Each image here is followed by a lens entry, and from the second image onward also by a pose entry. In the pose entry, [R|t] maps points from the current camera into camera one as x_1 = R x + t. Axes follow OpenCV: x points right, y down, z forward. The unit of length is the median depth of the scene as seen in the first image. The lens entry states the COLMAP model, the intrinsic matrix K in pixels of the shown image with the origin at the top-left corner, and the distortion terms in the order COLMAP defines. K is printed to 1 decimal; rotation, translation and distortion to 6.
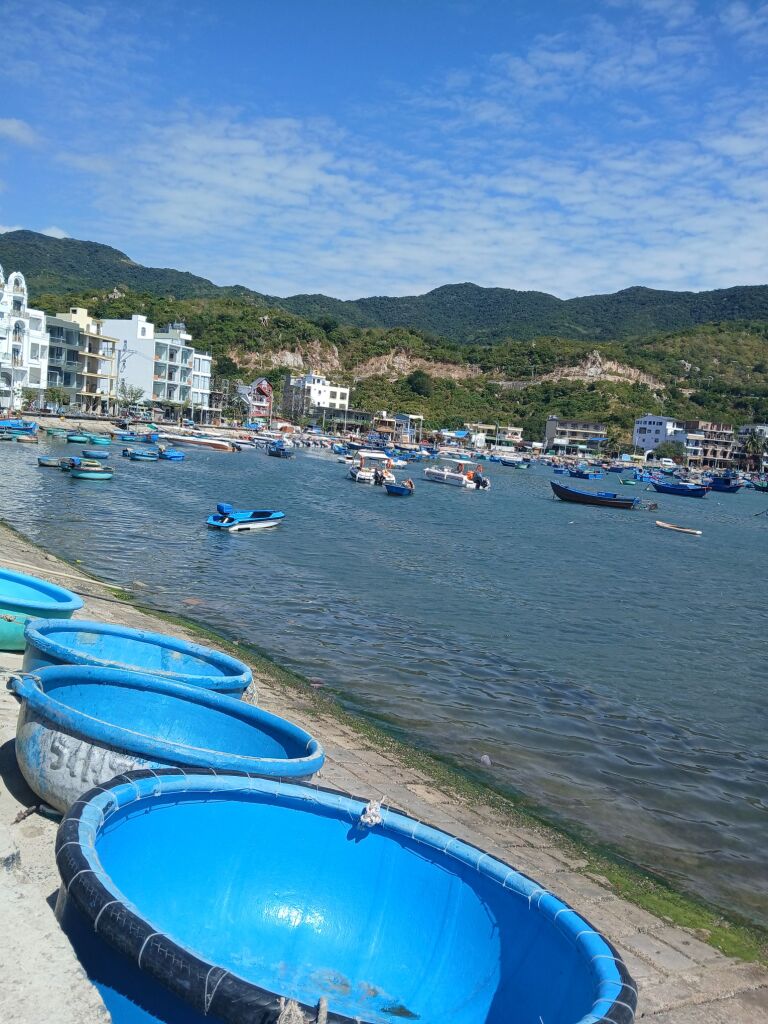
lens RADIAL K [[798.1, 0, 414.6], [0, 798.1, 515.6], [0, 0, 1]] dist [0.128581, -0.328721]
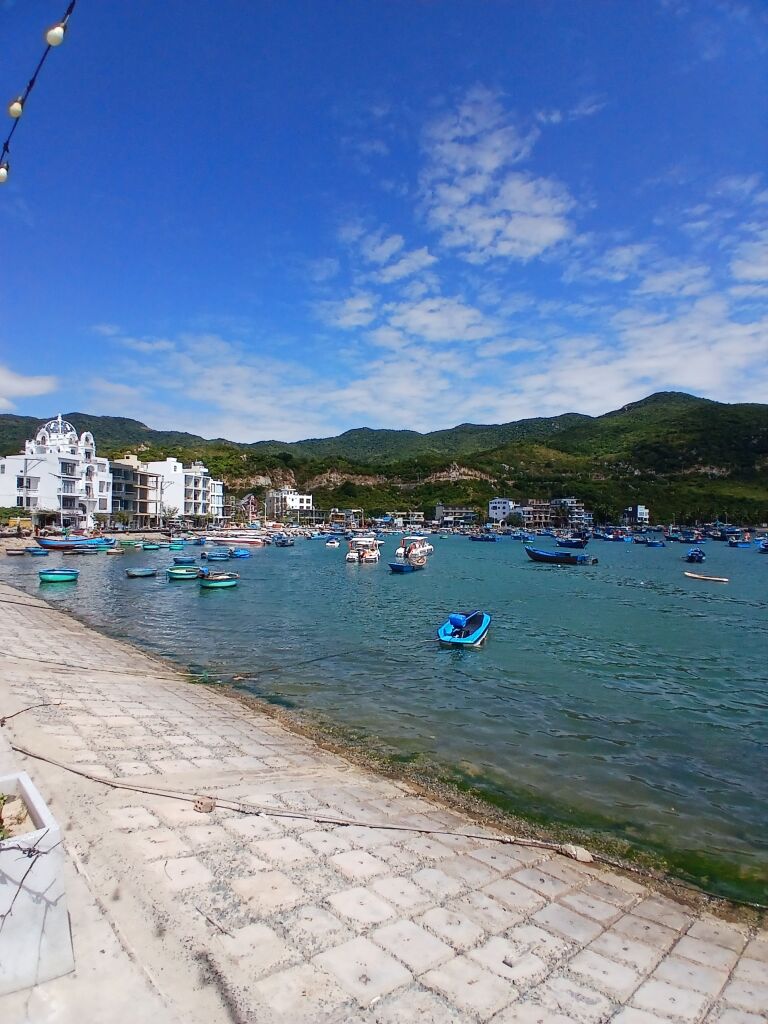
lens RADIAL K [[490.0, 0, 384.0], [0, 490.0, 512.0], [0, 0, 1]] dist [-0.060783, -0.000505]
pose [[0.987447, -0.085188, 0.133008, -0.094524], [0.100248, 0.988755, -0.110969, -0.018569], [-0.122059, 0.122909, 0.984883, 0.119607]]
